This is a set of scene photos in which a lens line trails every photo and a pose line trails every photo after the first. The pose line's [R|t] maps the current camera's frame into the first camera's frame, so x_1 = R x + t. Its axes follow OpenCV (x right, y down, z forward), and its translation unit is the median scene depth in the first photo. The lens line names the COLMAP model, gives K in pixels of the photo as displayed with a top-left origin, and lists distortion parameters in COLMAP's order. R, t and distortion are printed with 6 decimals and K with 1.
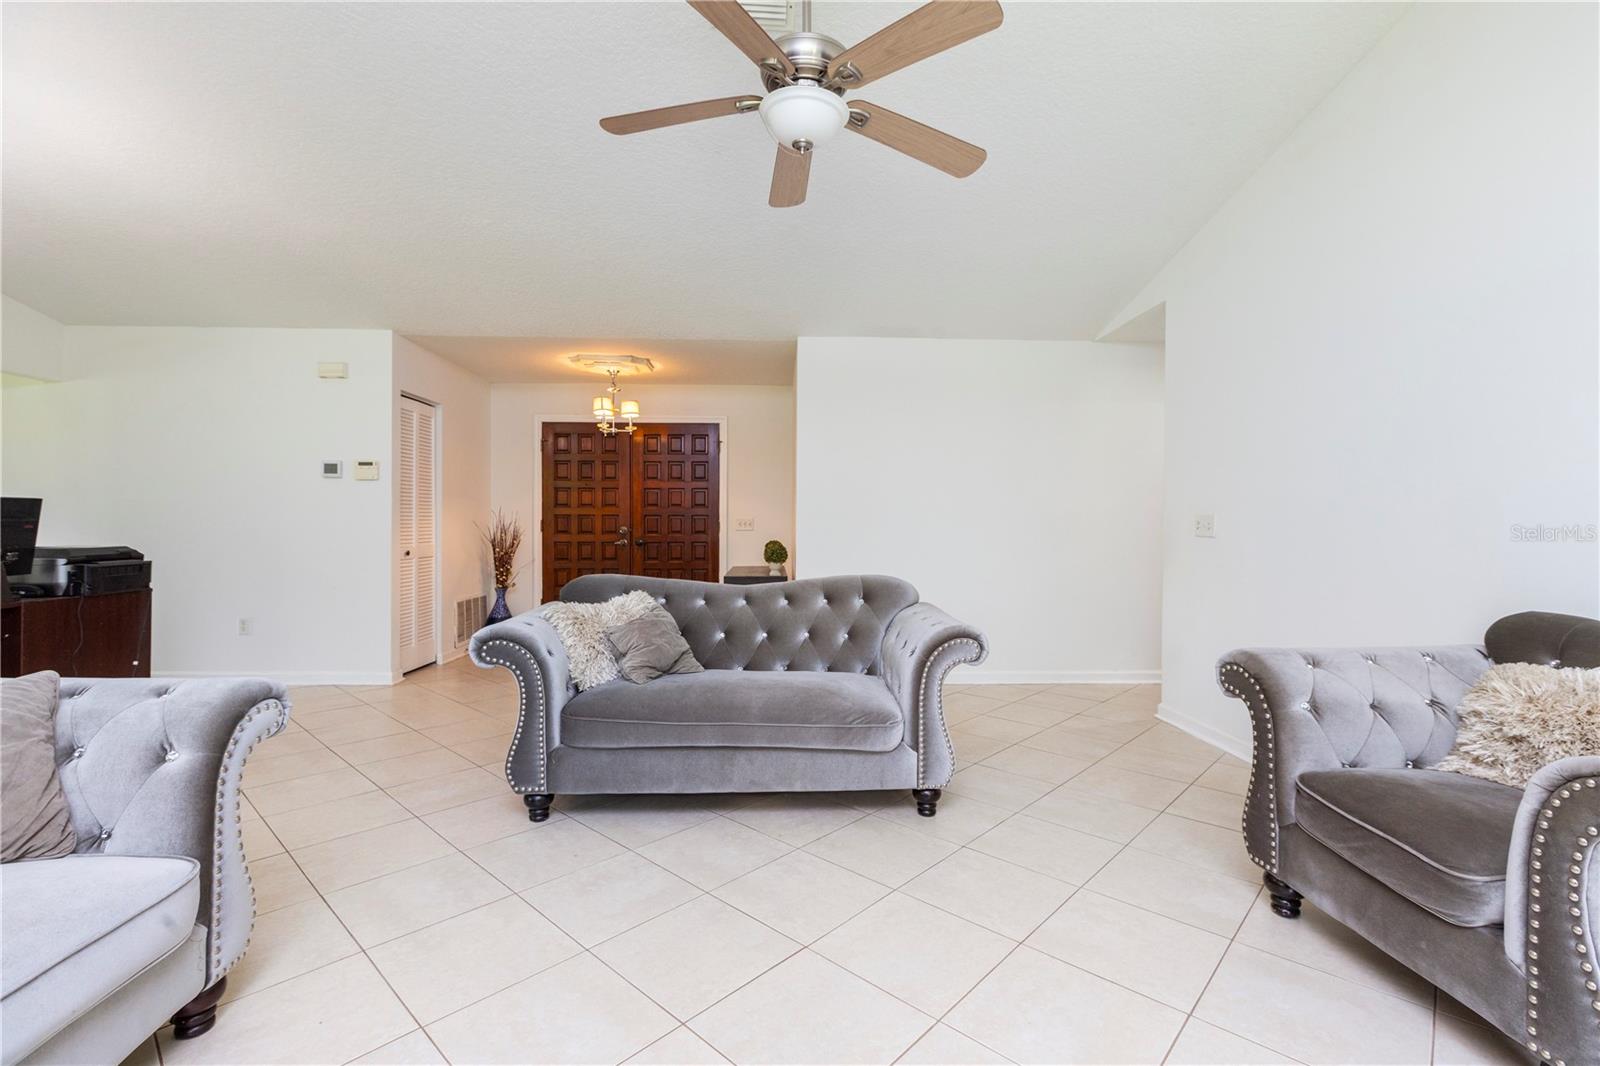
lens RADIAL K [[716.4, 0, 800.7], [0, 716.4, 529.7], [0, 0, 1]] dist [0.001867, -0.000394]
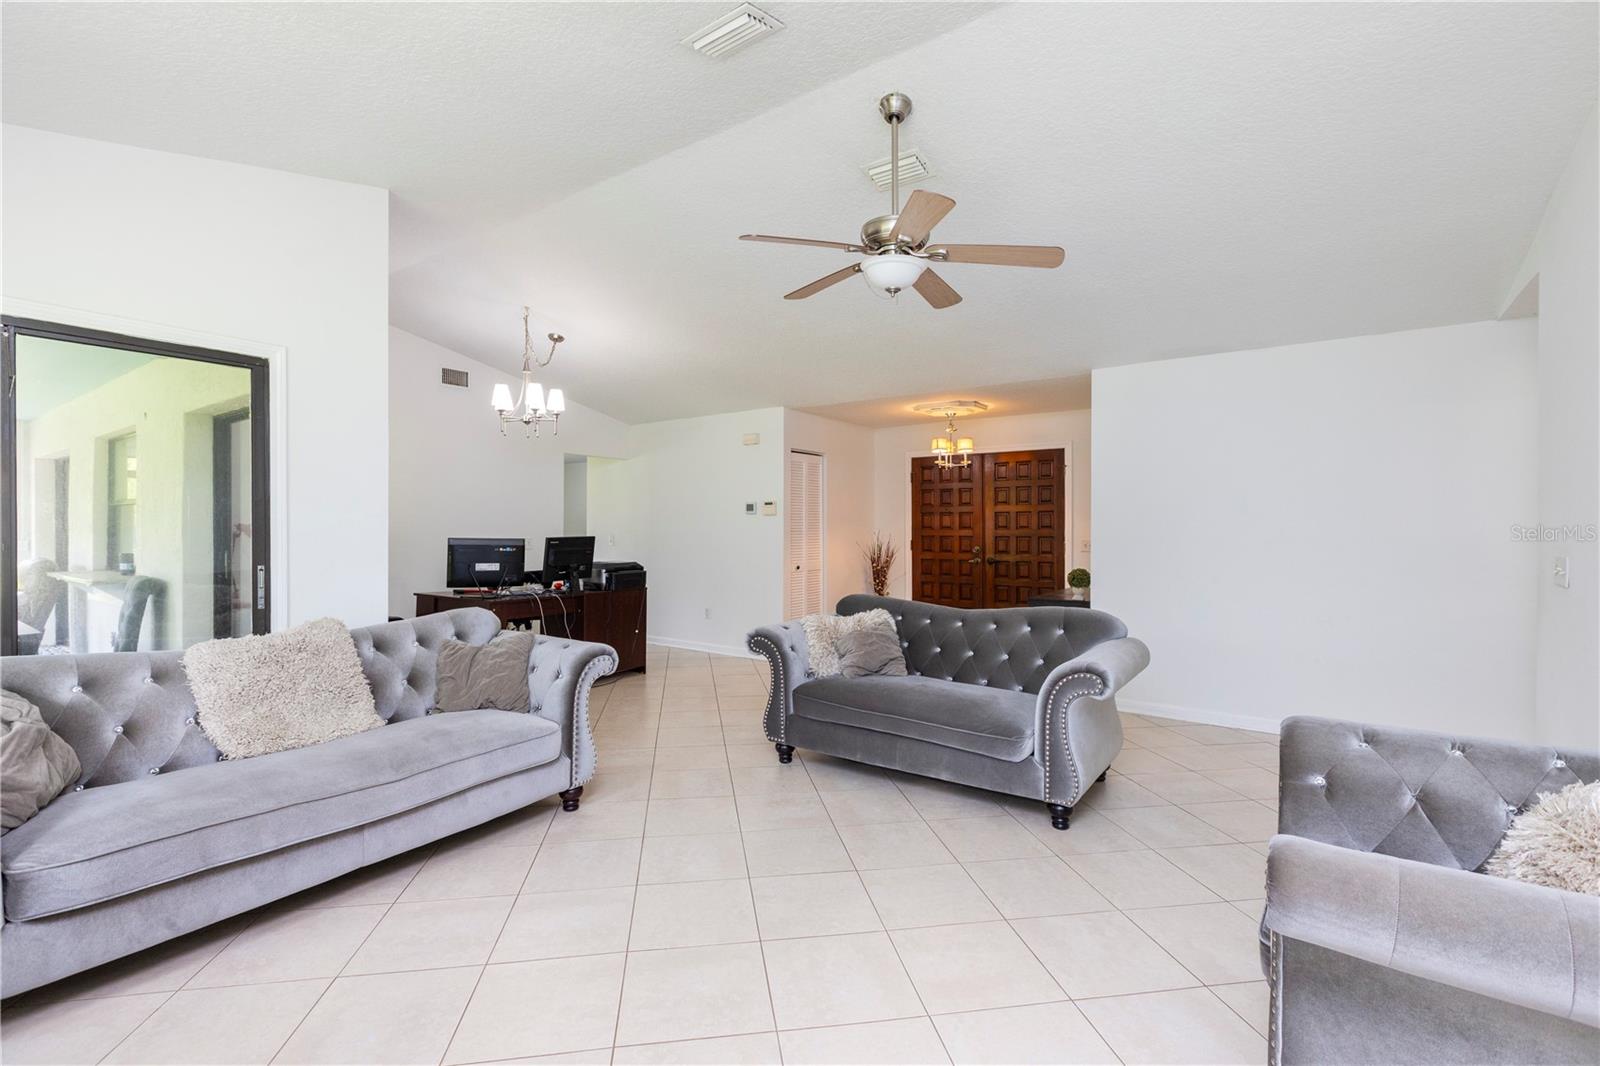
lens RADIAL K [[725.7, 0, 800.0], [0, 725.7, 533.0], [0, 0, 1]] dist [-0.000024, -0.000038]
pose [[0.786470, 0.001995, -0.617625, 0.536400], [-0.001833, 0.999998, 0.000895, -0.059800], [0.617626, 0.000428, 0.786472, -0.135562]]
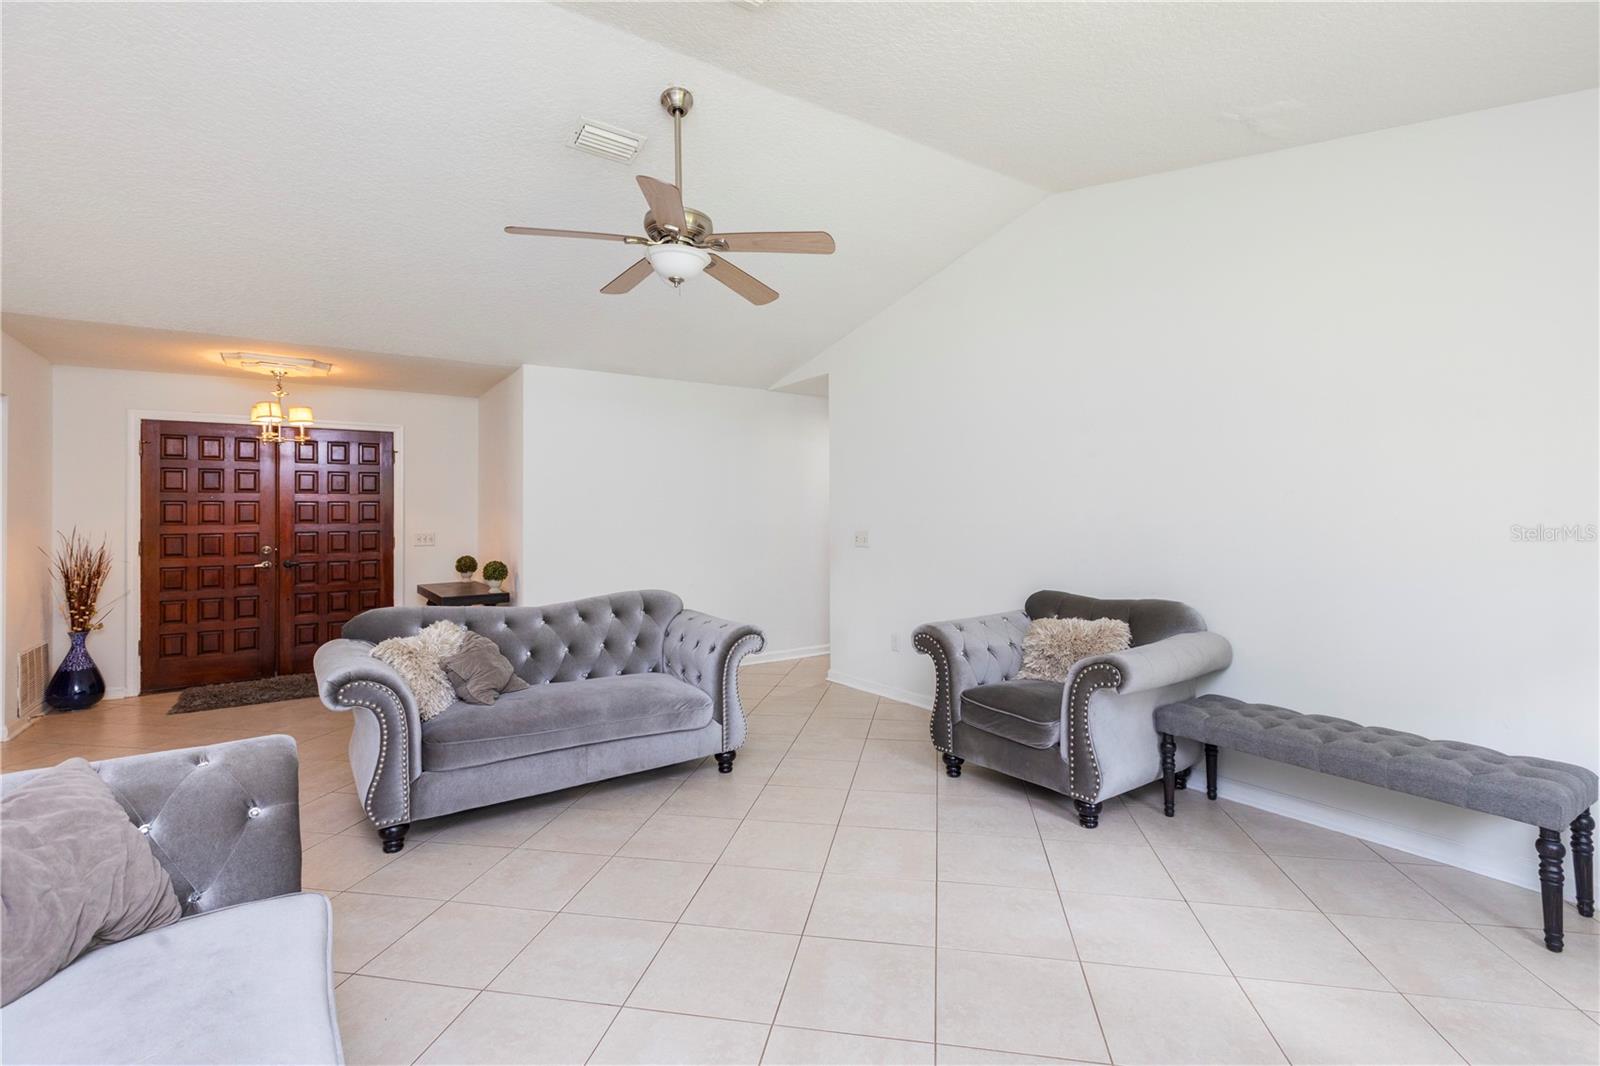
lens RADIAL K [[733.8, 0, 813.9], [0, 733.8, 507.5], [0, 0, 1]] dist [0.000674, -0.000242]
pose [[0.837773, -0.004819, 0.545997, -0.407563], [0.015426, 0.999771, -0.014845, -0.063025], [-0.545801, 0.020860, 0.837655, -0.220078]]
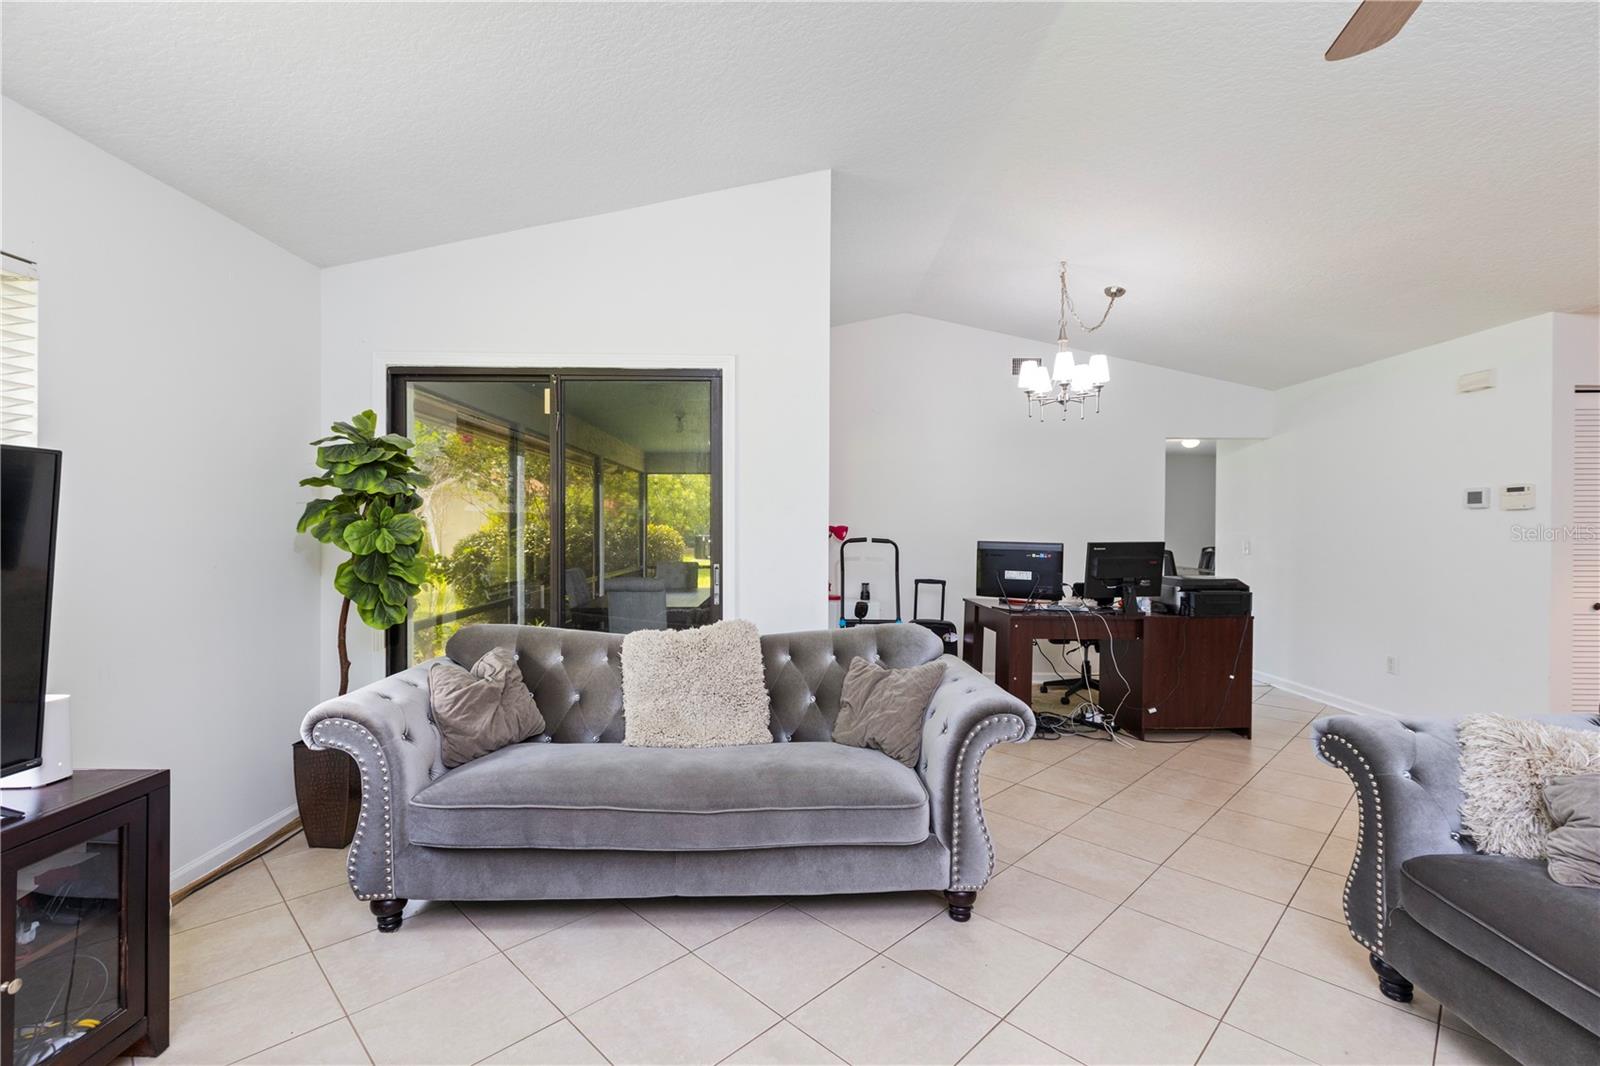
lens RADIAL K [[715.1, 0, 789.9], [0, 715.1, 533.2], [0, 0, 1]] dist [0.000770, 0.000218]
pose [[-0.040324, 0.002824, -0.999183, 0.369657], [-0.010773, 0.999937, 0.003261, -0.062575], [0.999129, 0.010895, -0.040291, 0.380237]]
